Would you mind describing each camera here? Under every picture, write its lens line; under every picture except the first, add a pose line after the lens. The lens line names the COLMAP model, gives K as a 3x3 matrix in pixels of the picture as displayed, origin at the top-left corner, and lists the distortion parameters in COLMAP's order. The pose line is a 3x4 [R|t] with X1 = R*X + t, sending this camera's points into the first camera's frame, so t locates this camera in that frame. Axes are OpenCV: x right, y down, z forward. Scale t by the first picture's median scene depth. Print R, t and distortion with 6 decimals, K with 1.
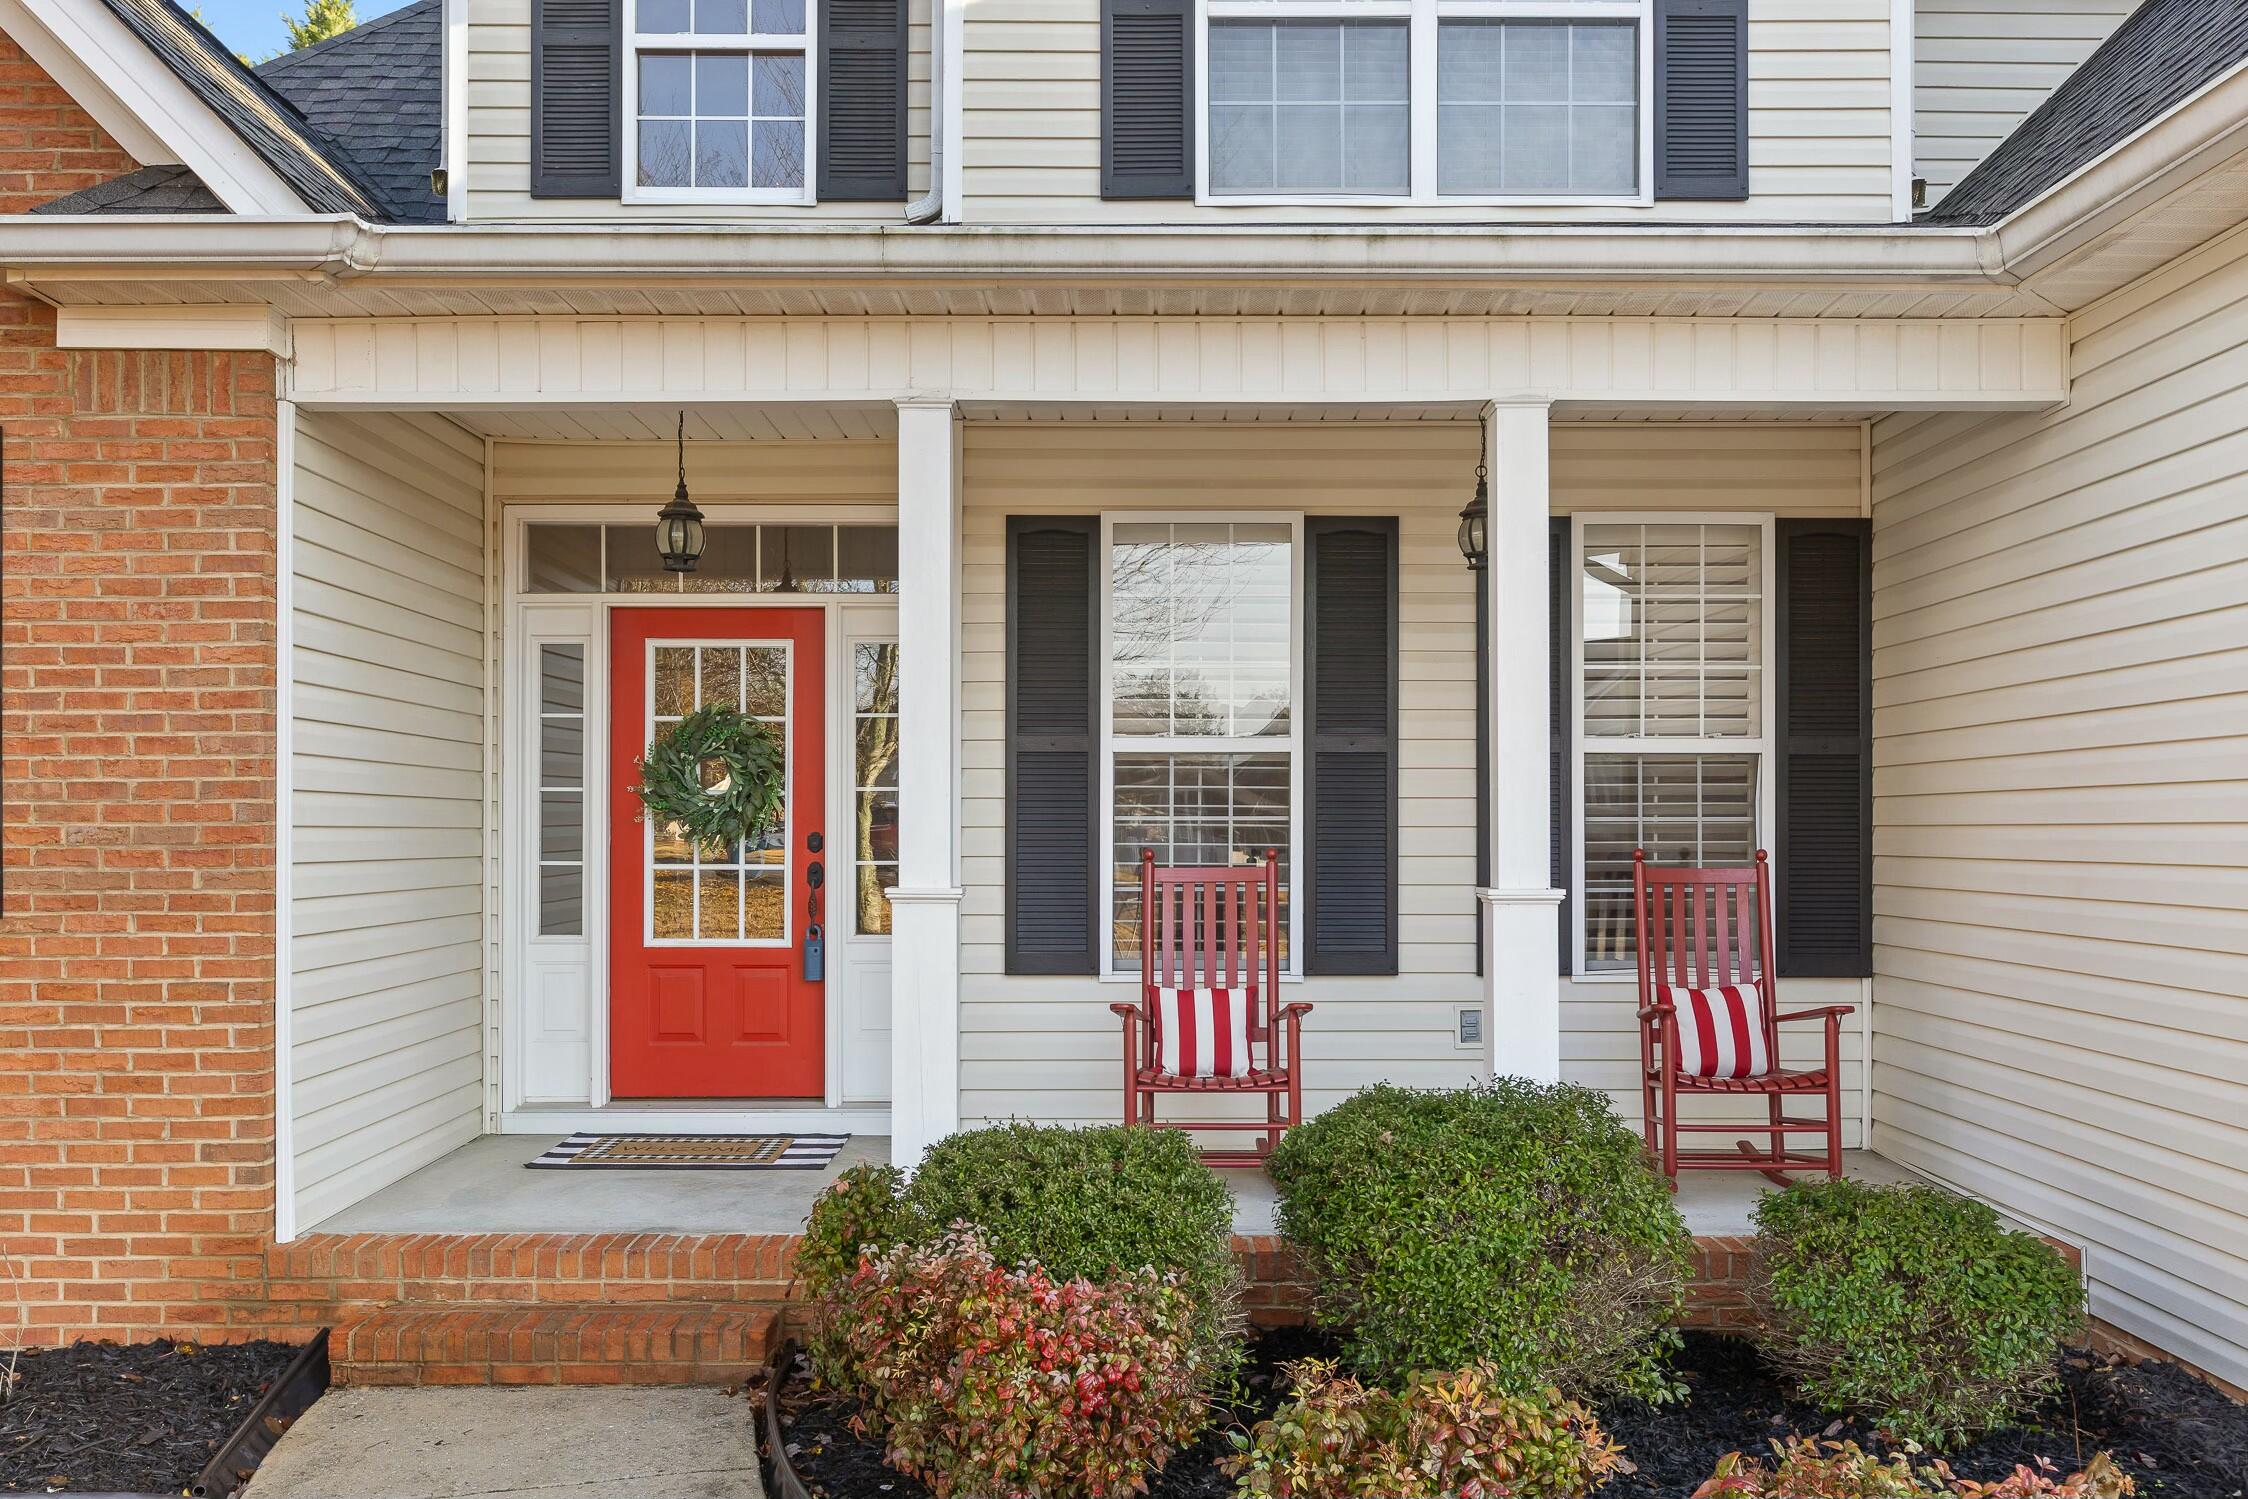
lens RADIAL K [[1829.7, 0, 1105.5], [0, 1829.7, 817.0], [0, 0, 1]] dist [-0.001112, 0.010537]
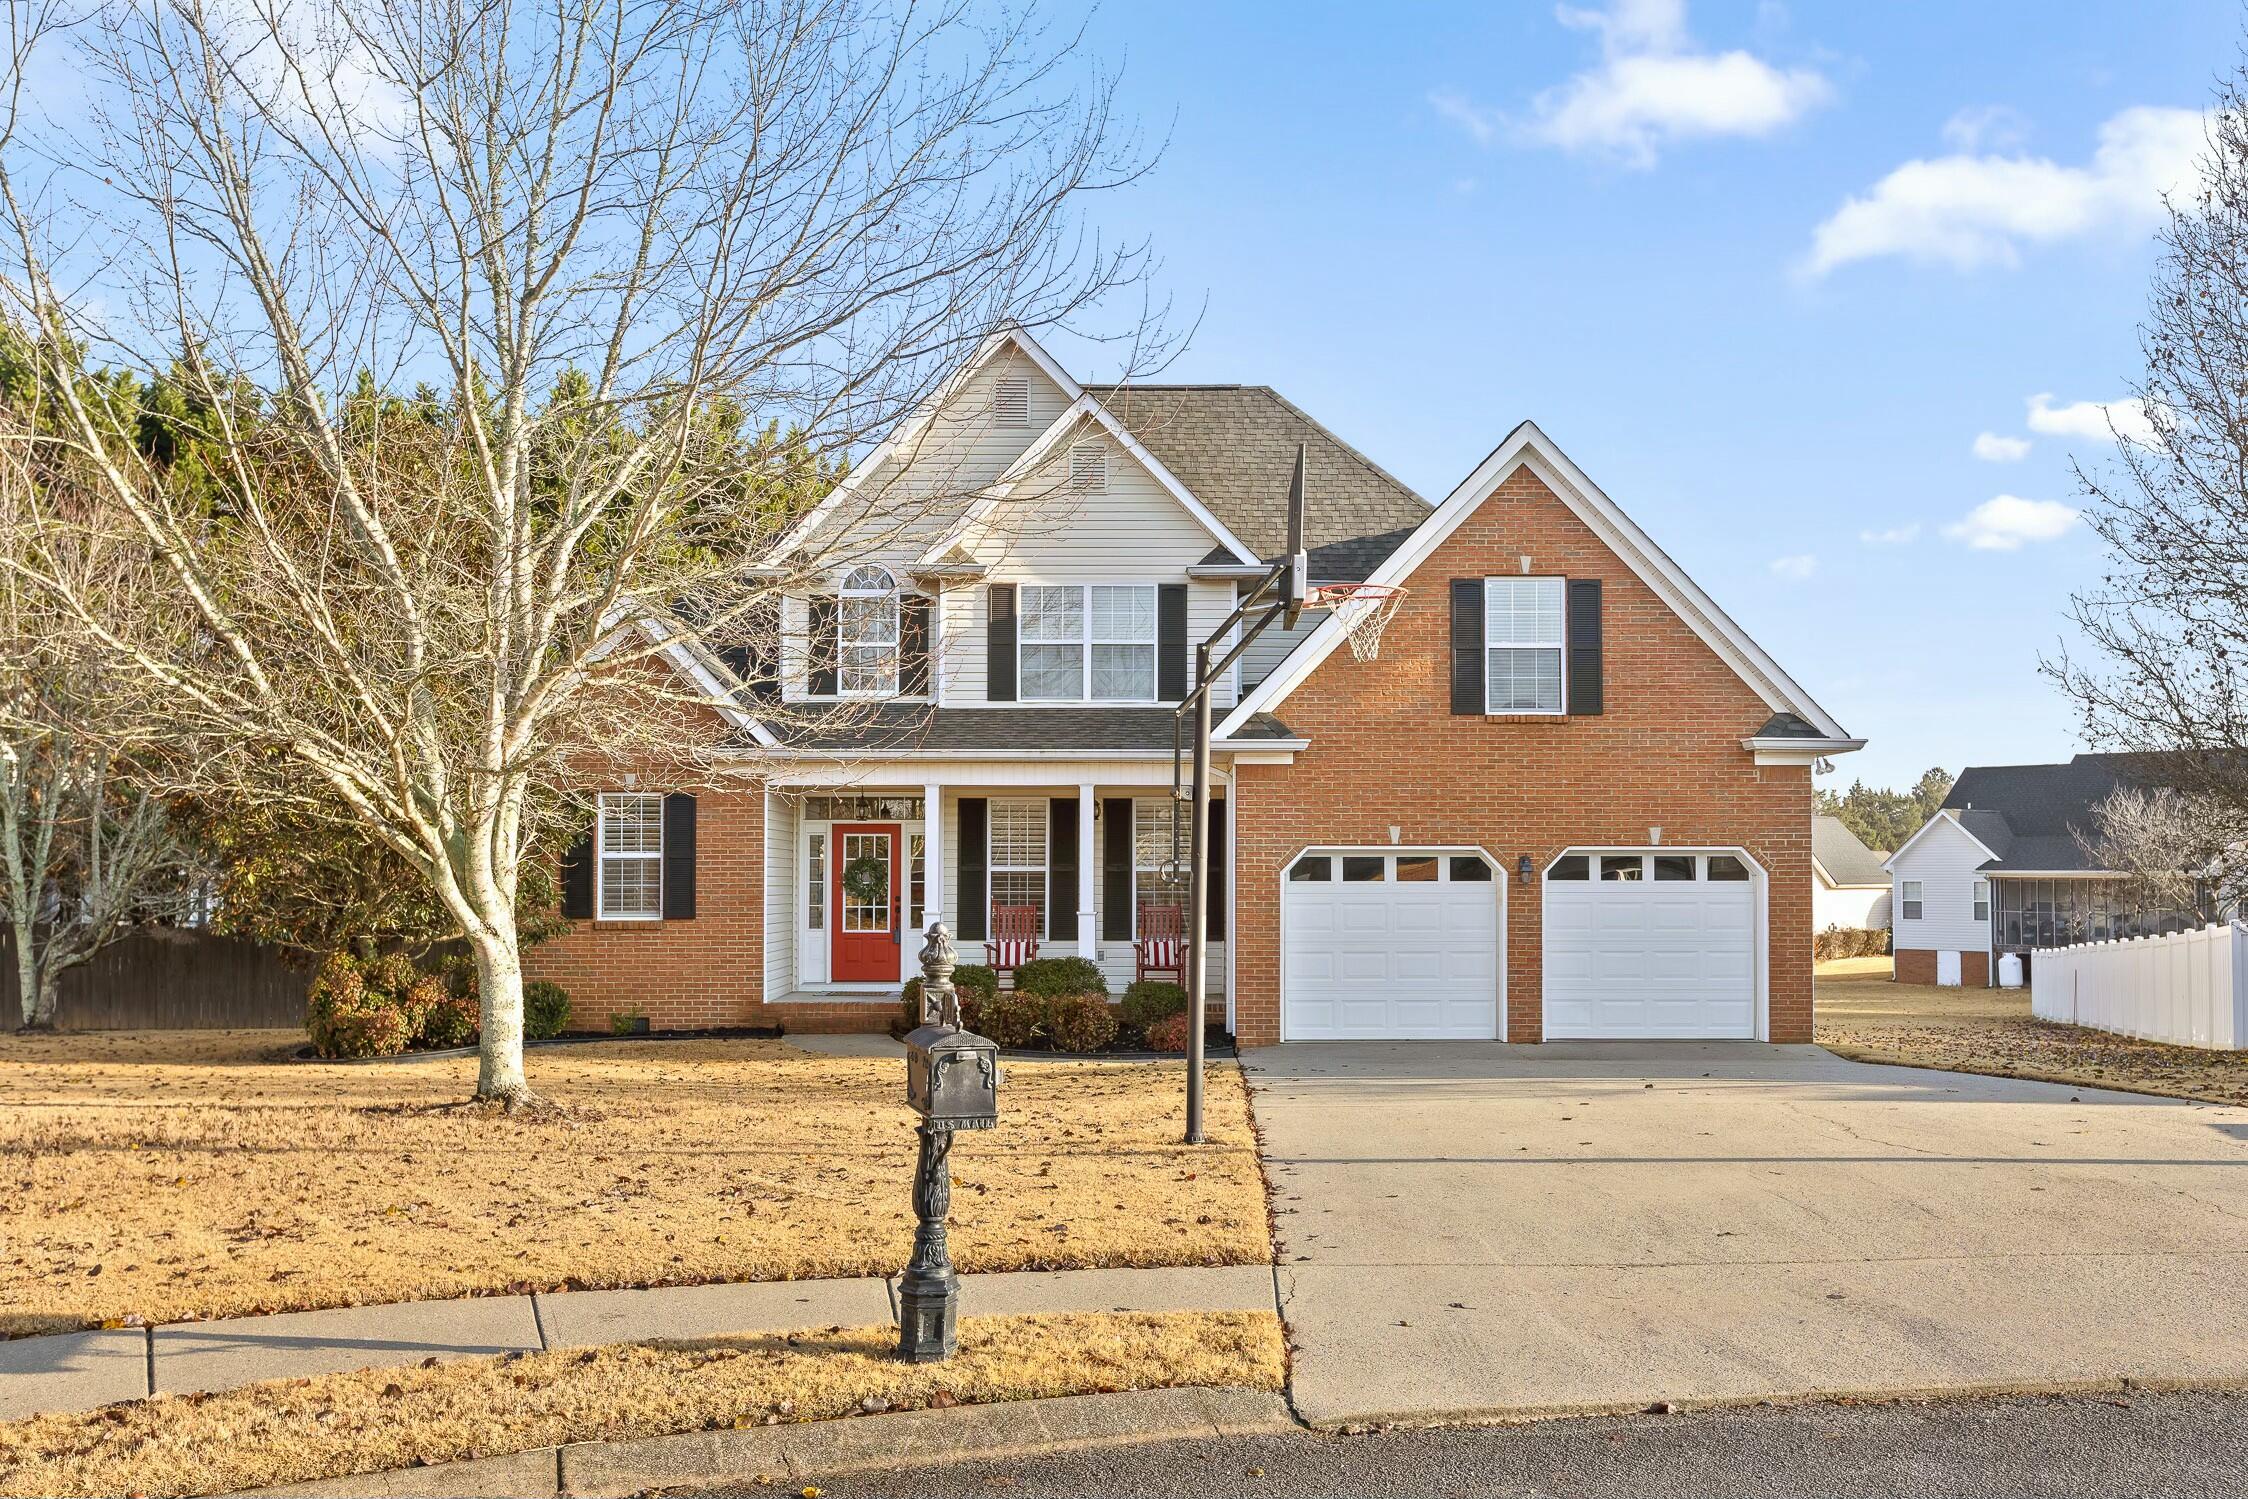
lens RADIAL K [[1931.1, 0, 1089.3], [0, 1931.1, 829.2], [0, 0, 1]] dist [0.005107, -0.007262]
pose [[0.999716, -0.000253, -0.023824, 0.259935], [-0.000227, 0.999797, -0.020159, -0.041047], [0.023825, 0.020159, 0.999513, -2.412713]]
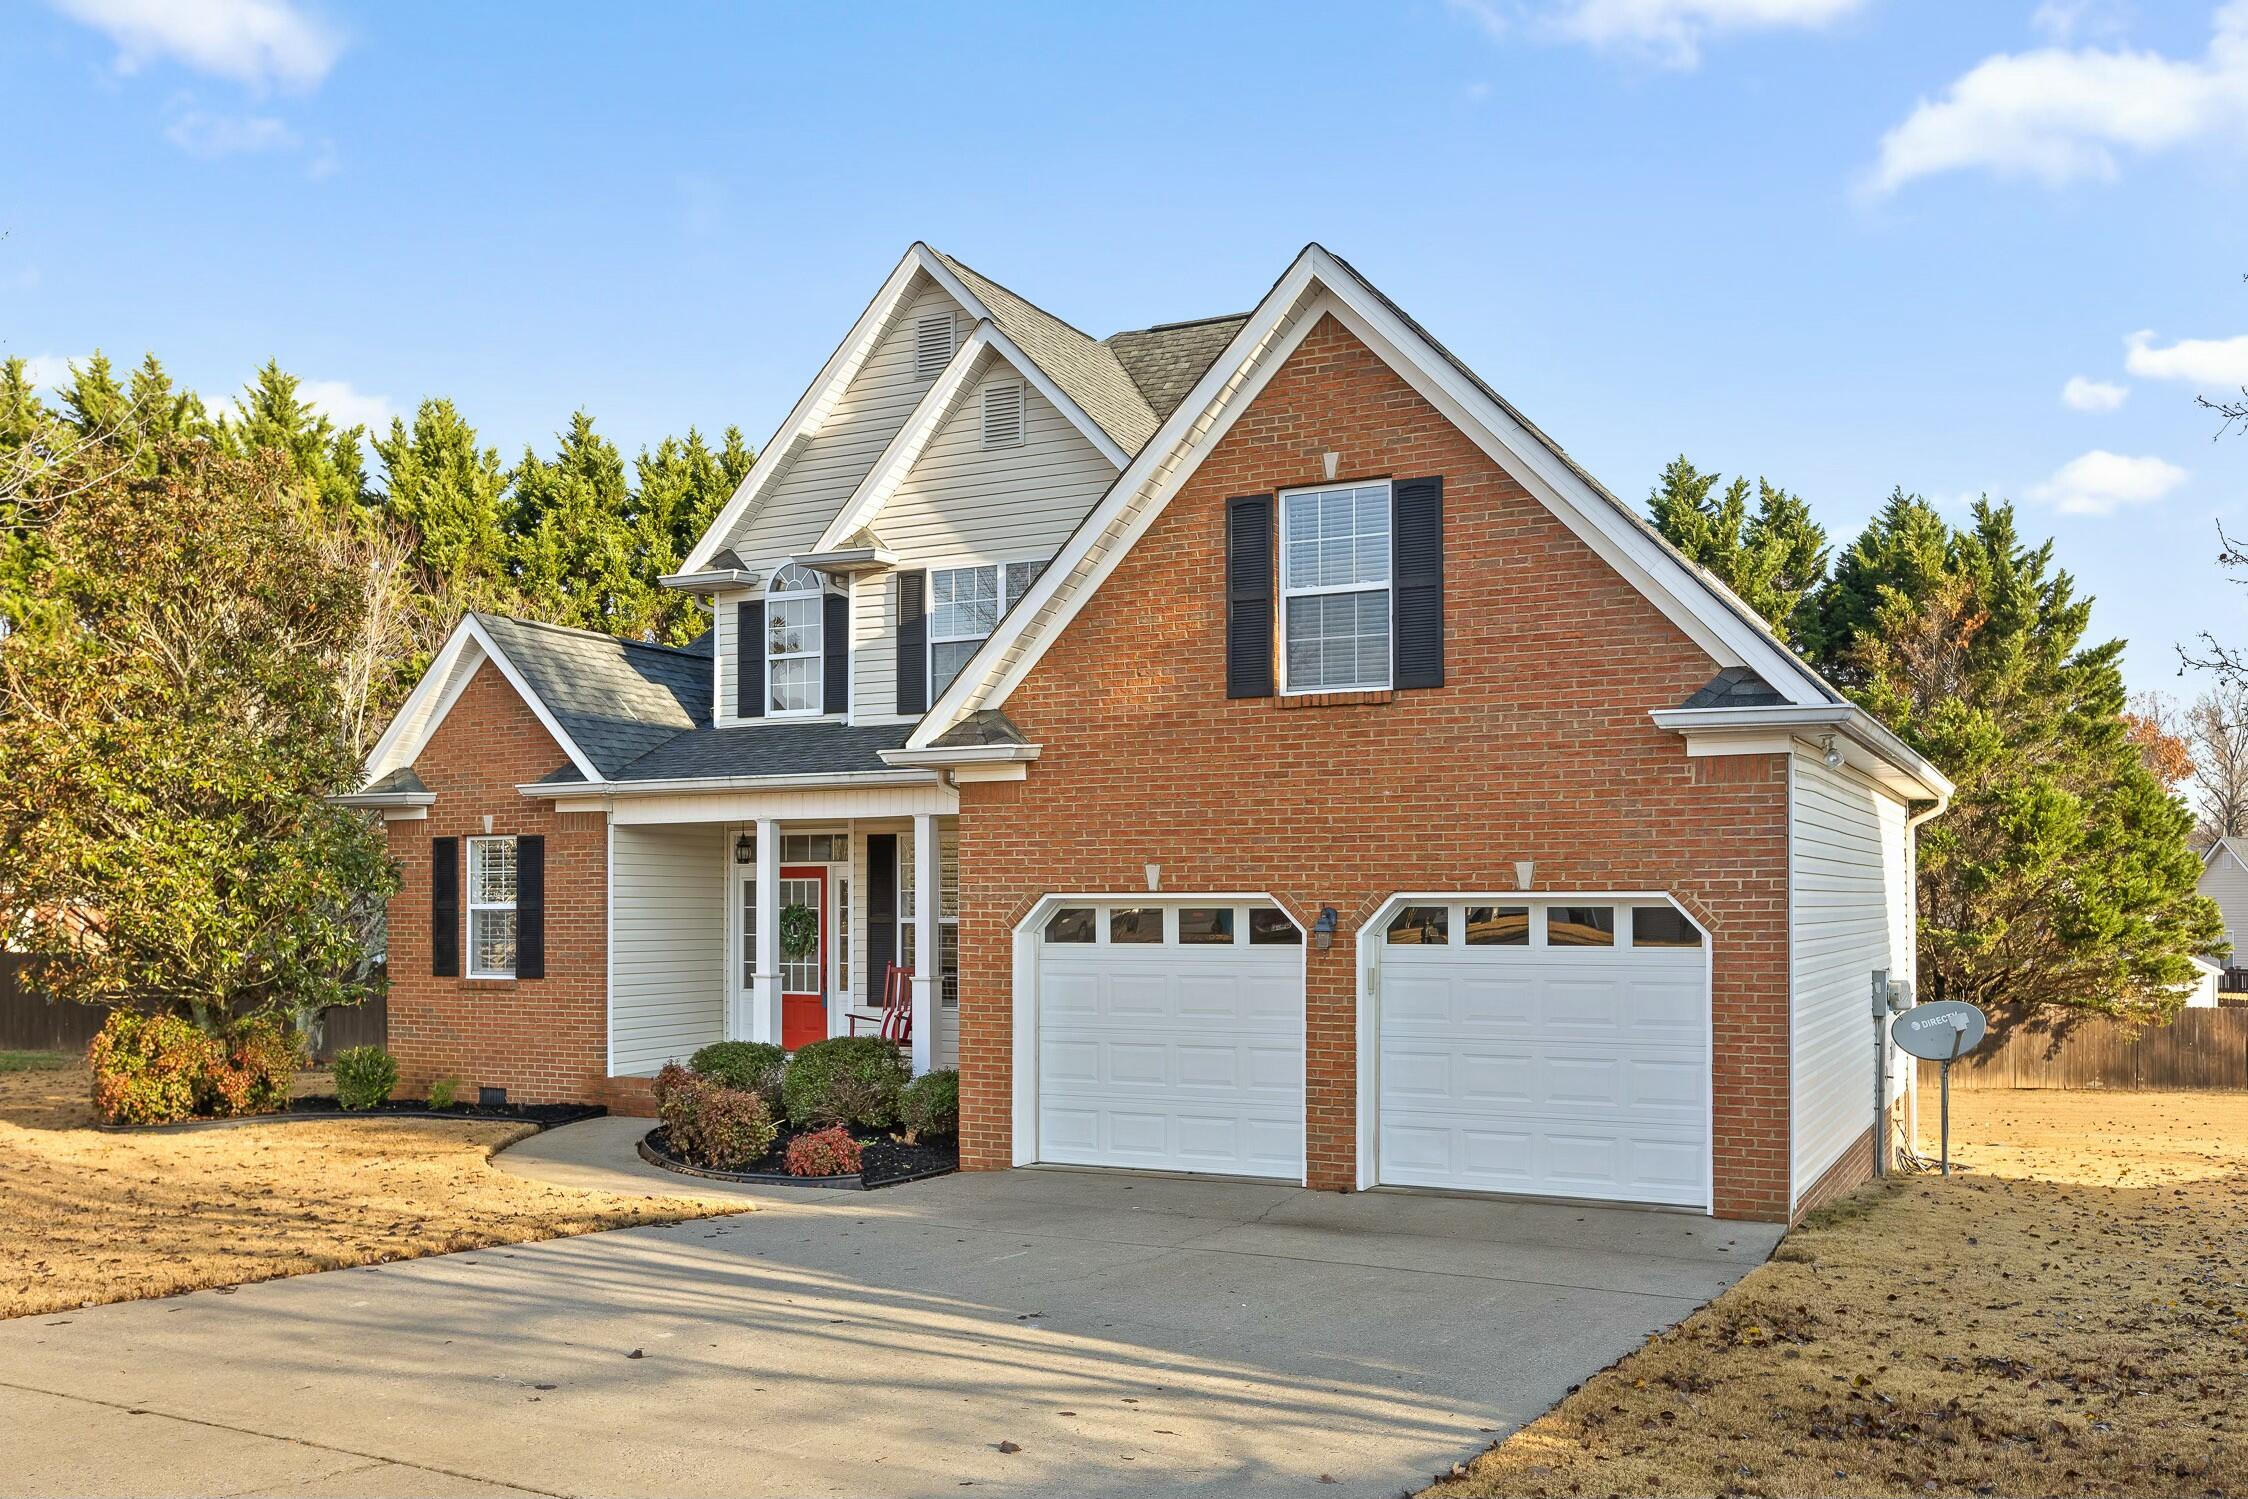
lens RADIAL K [[1829.7, 0, 1082.2], [0, 1829.7, 881.5], [0, 0, 1]] dist [-0.001112, 0.010537]
pose [[0.884924, -0.008417, -0.465659, 1.470559], [0.003468, 0.999928, -0.011482, -0.065072], [0.465723, 0.008546, 0.884890, -1.220137]]
